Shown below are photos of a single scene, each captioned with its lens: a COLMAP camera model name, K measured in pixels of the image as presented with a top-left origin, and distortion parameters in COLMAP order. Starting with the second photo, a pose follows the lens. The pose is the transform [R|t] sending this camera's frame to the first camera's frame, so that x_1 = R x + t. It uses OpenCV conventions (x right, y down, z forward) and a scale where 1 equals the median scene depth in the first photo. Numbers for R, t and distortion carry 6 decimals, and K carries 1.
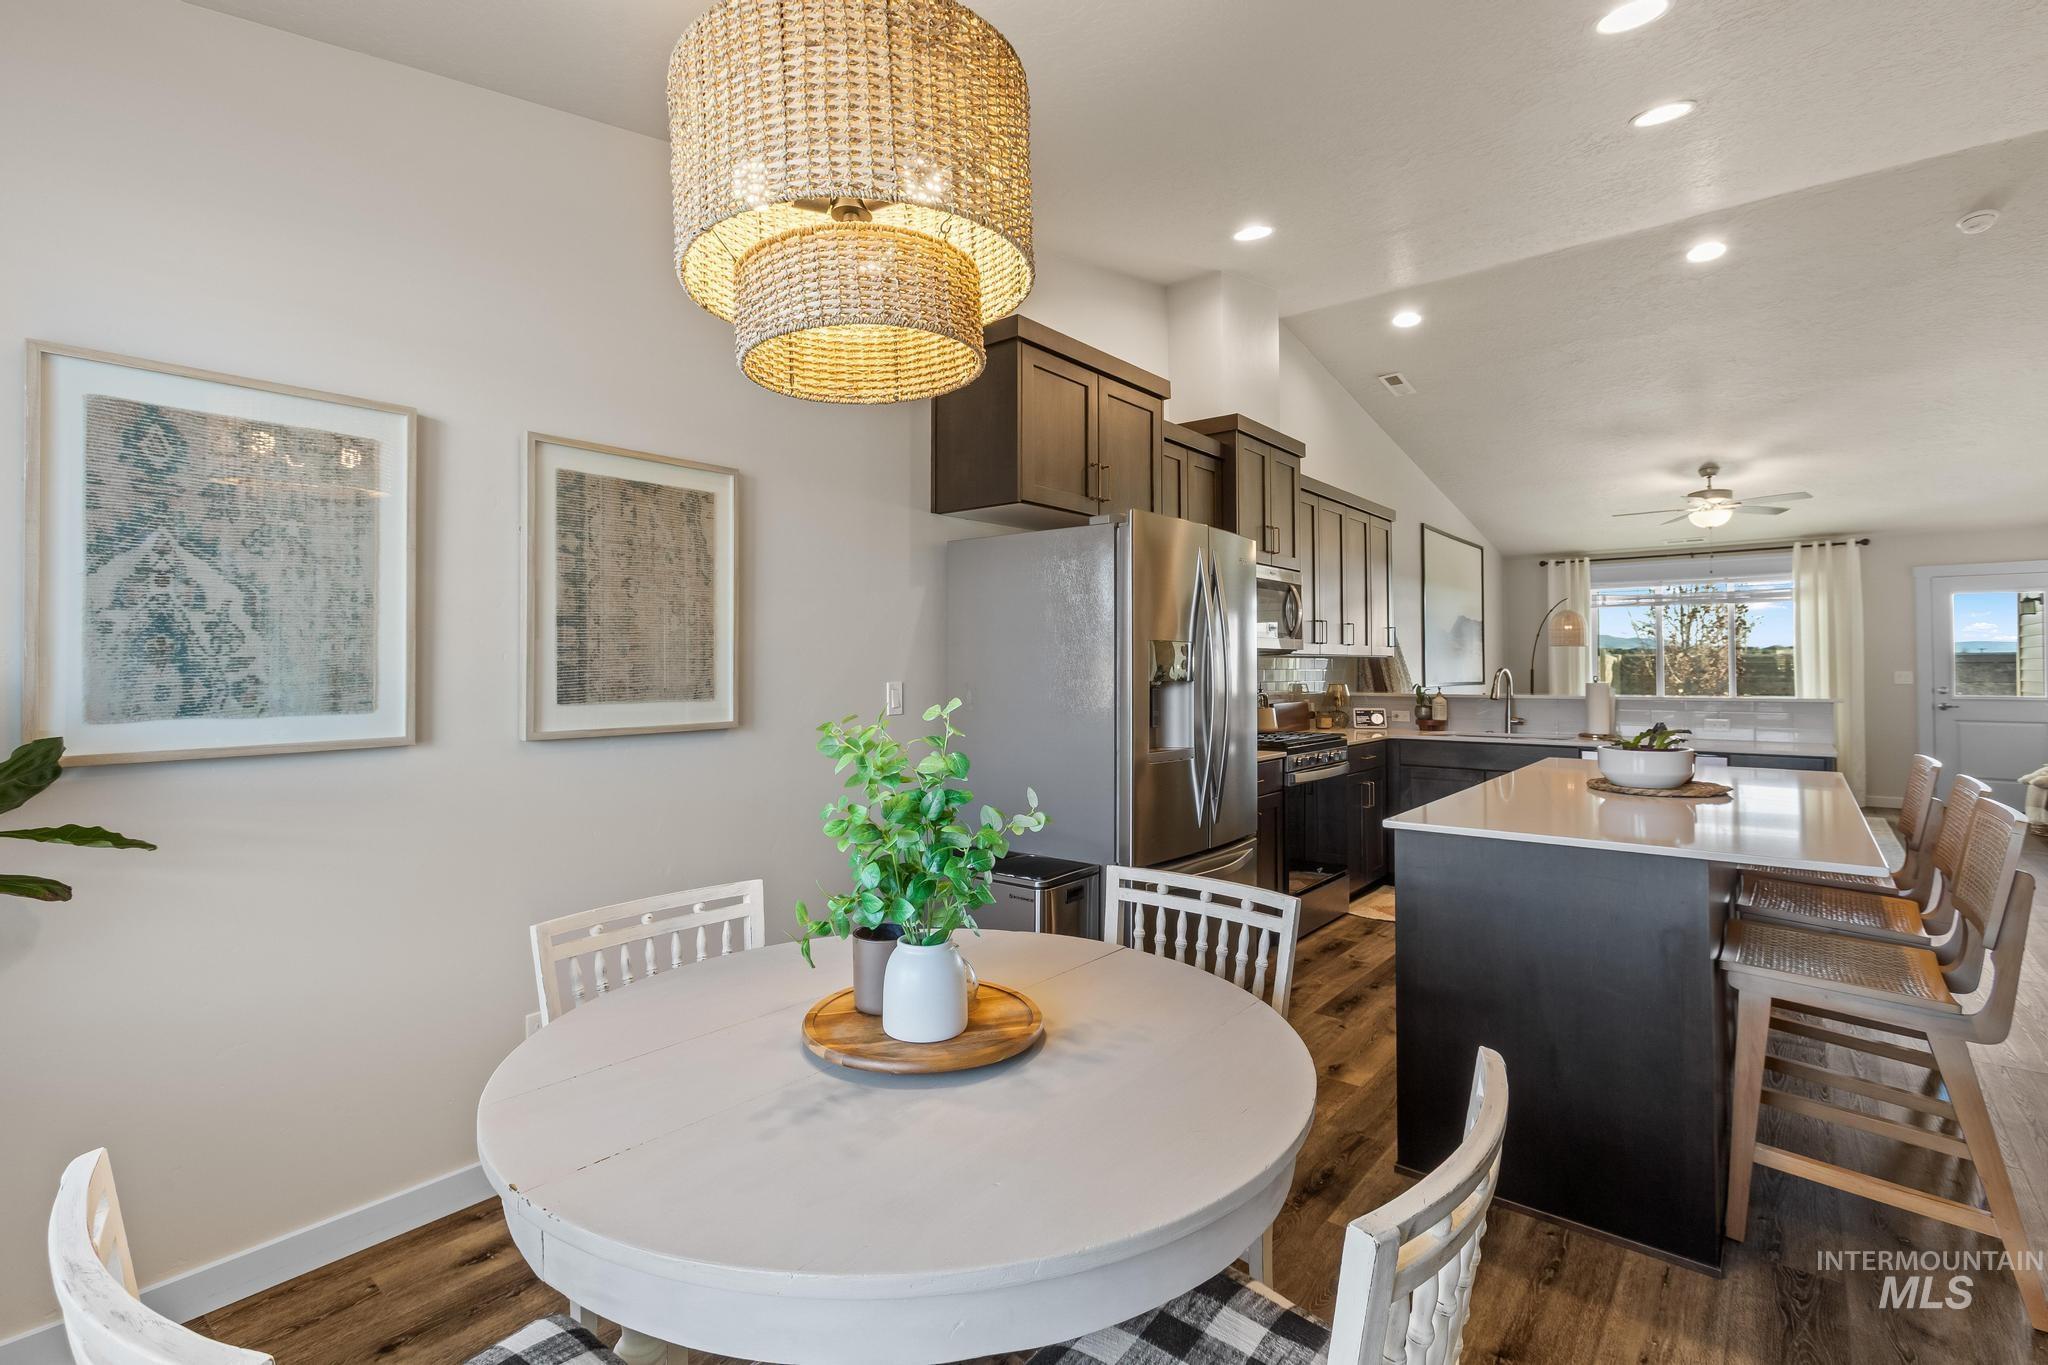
lens RADIAL K [[943.7, 0, 1023.4], [0, 943.7, 646.3], [0, 0, 1]] dist [-0.002680, 0.000318]
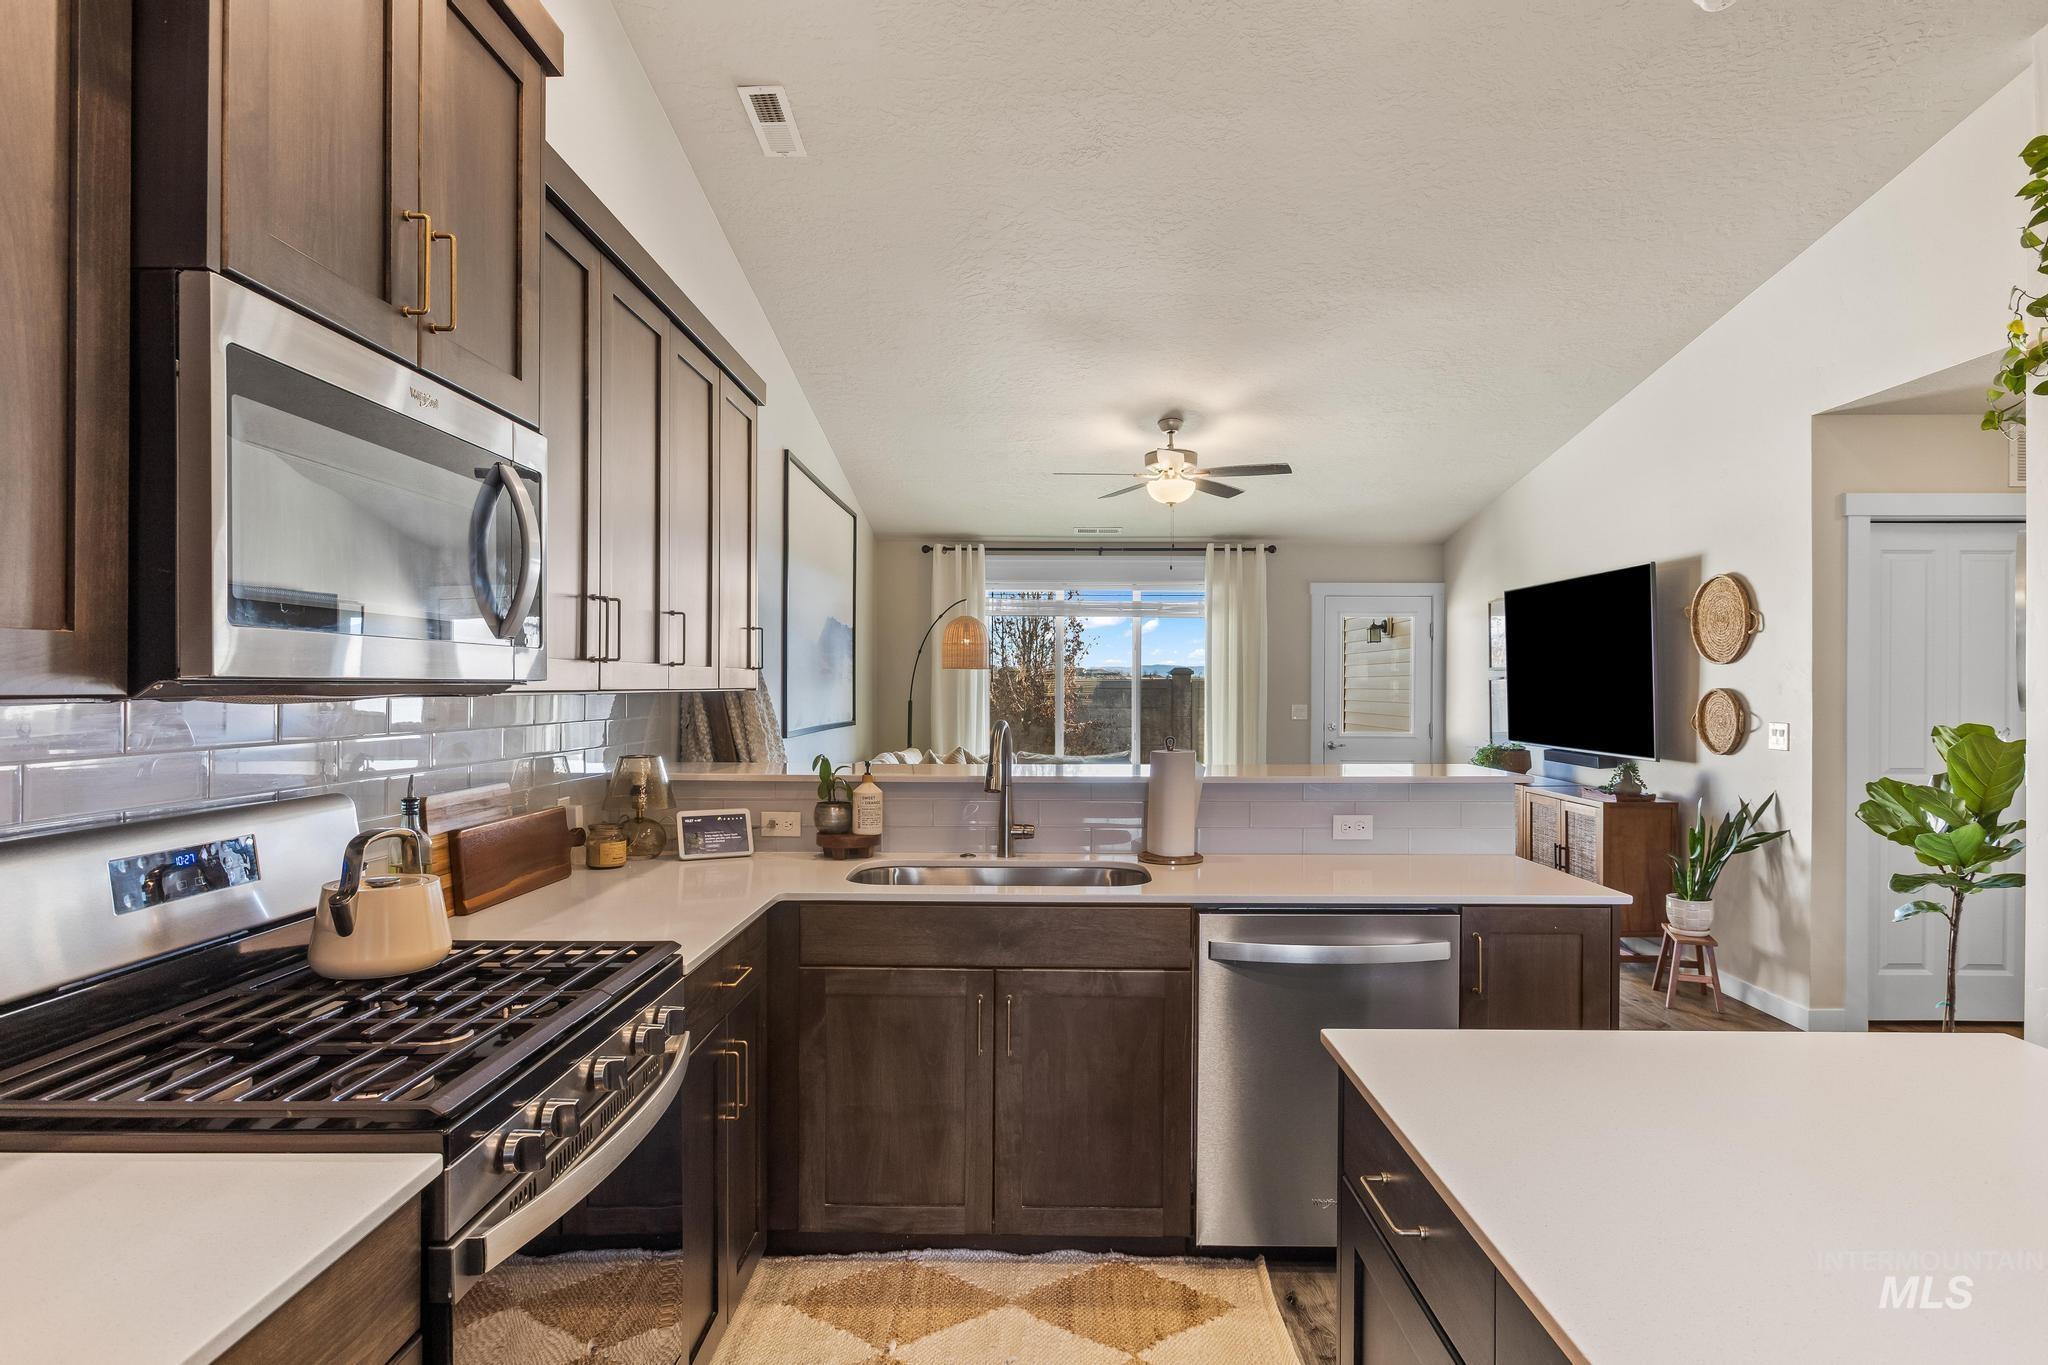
lens RADIAL K [[1110.8, 0, 1035.3], [0, 1110.8, 684.3], [0, 0, 1]] dist [-0.003577, 0.000962]
pose [[0.776770, 0.005876, 0.629757, 0.357610], [-0.020133, 0.999677, 0.015505, -0.007754], [-0.629462, -0.024723, 0.776637, 1.147374]]
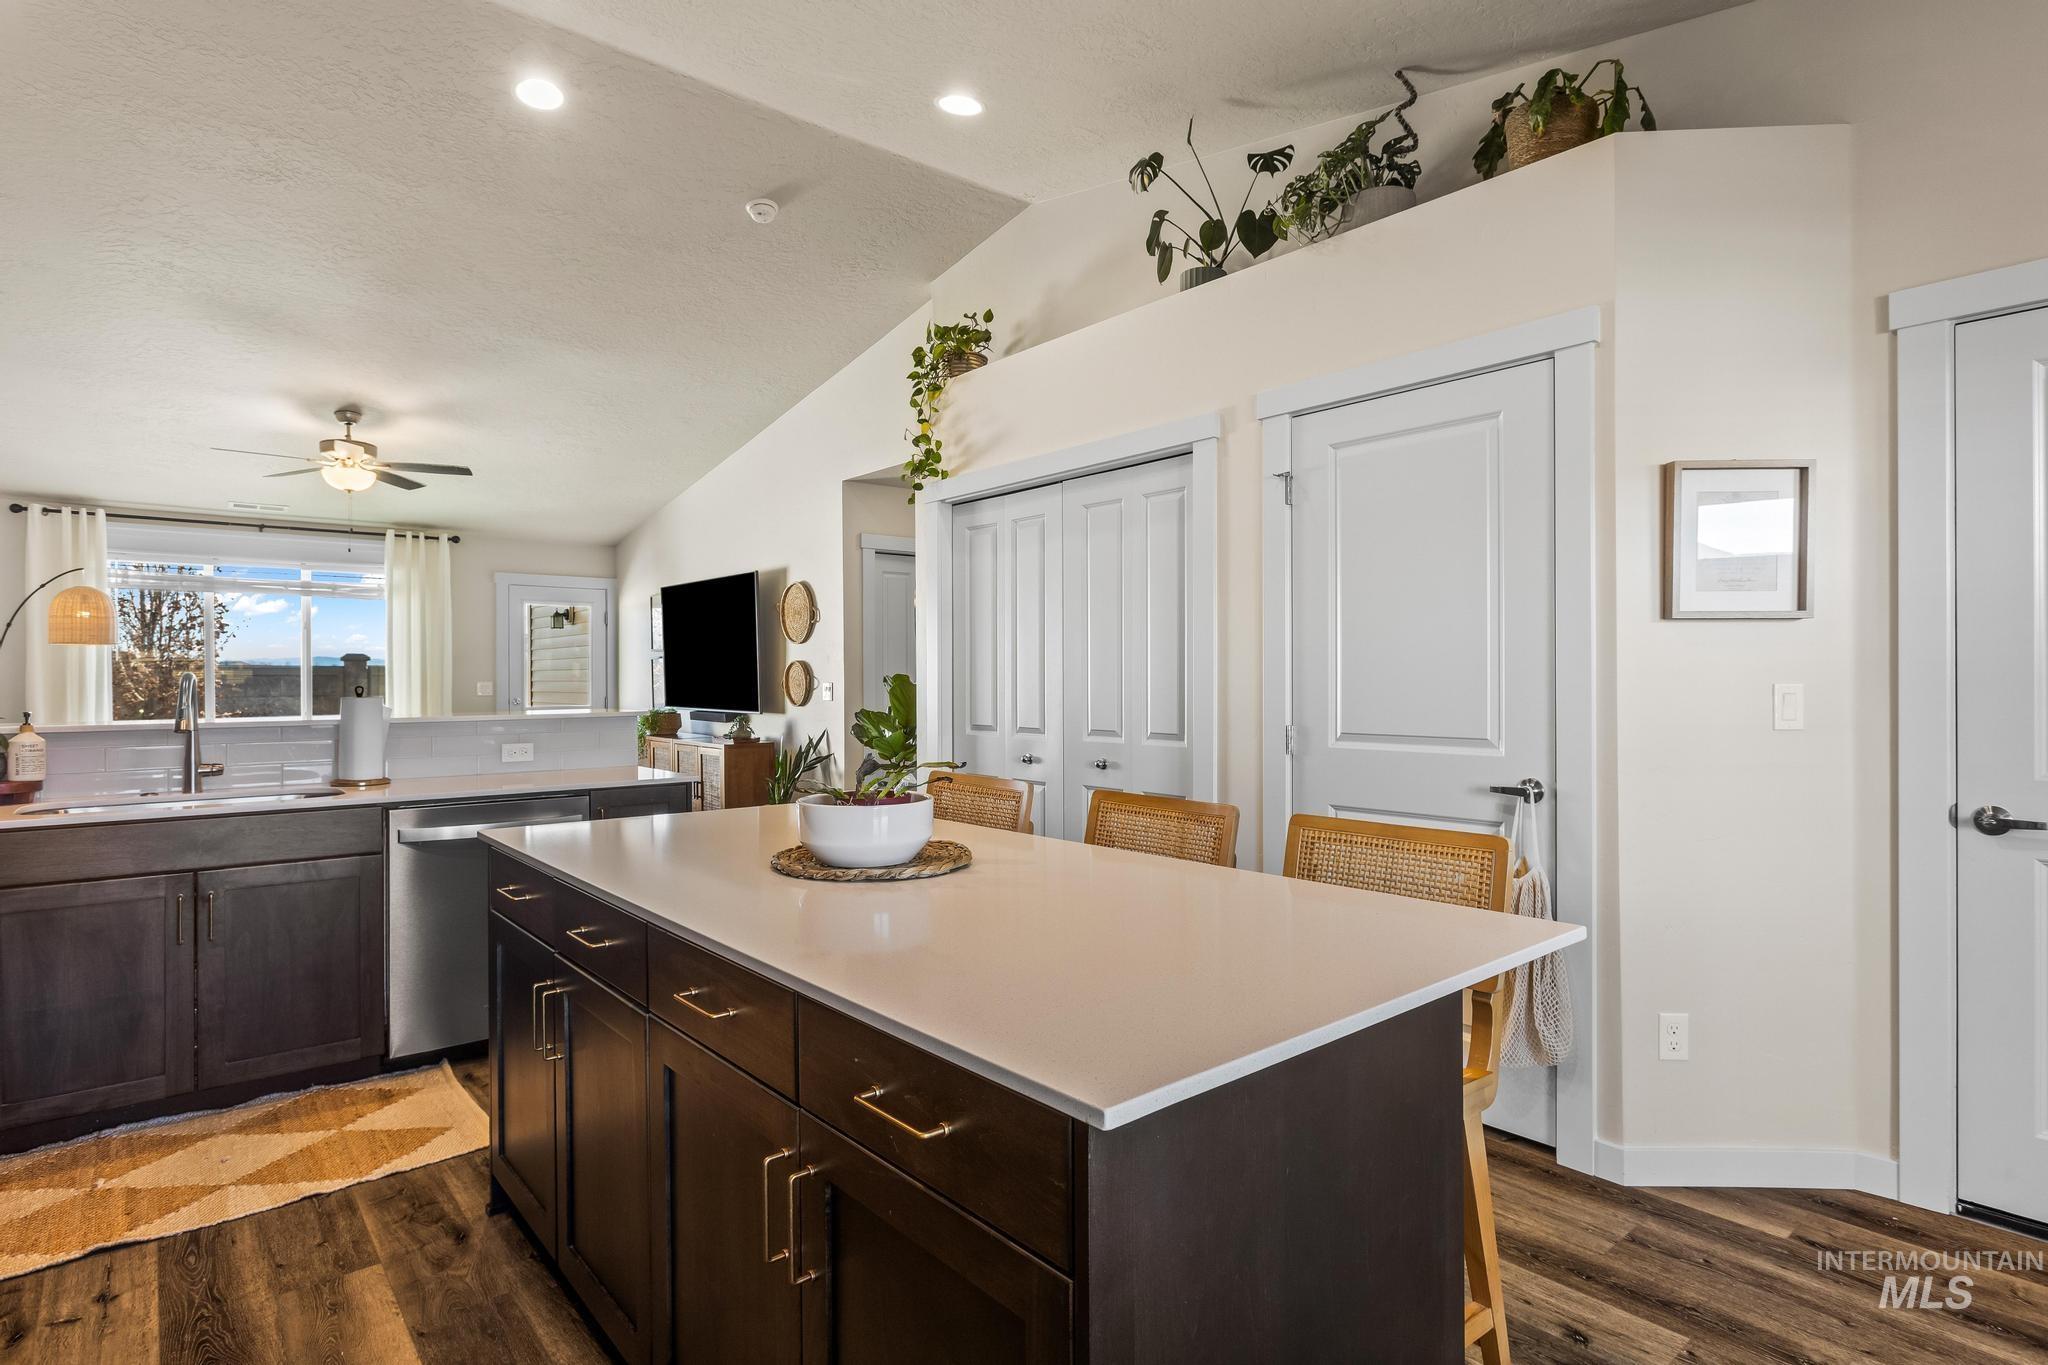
lens RADIAL K [[1050.3, 0, 1027.5], [0, 1050.3, 681.3], [0, 0, 1]] dist [-0.018341, 0.011787]
pose [[0.183171, -0.001024, 0.983080, 0.021164], [-0.019455, 0.999800, 0.004666, 0.031857], [-0.982888, -0.019980, 0.183115, 0.854783]]
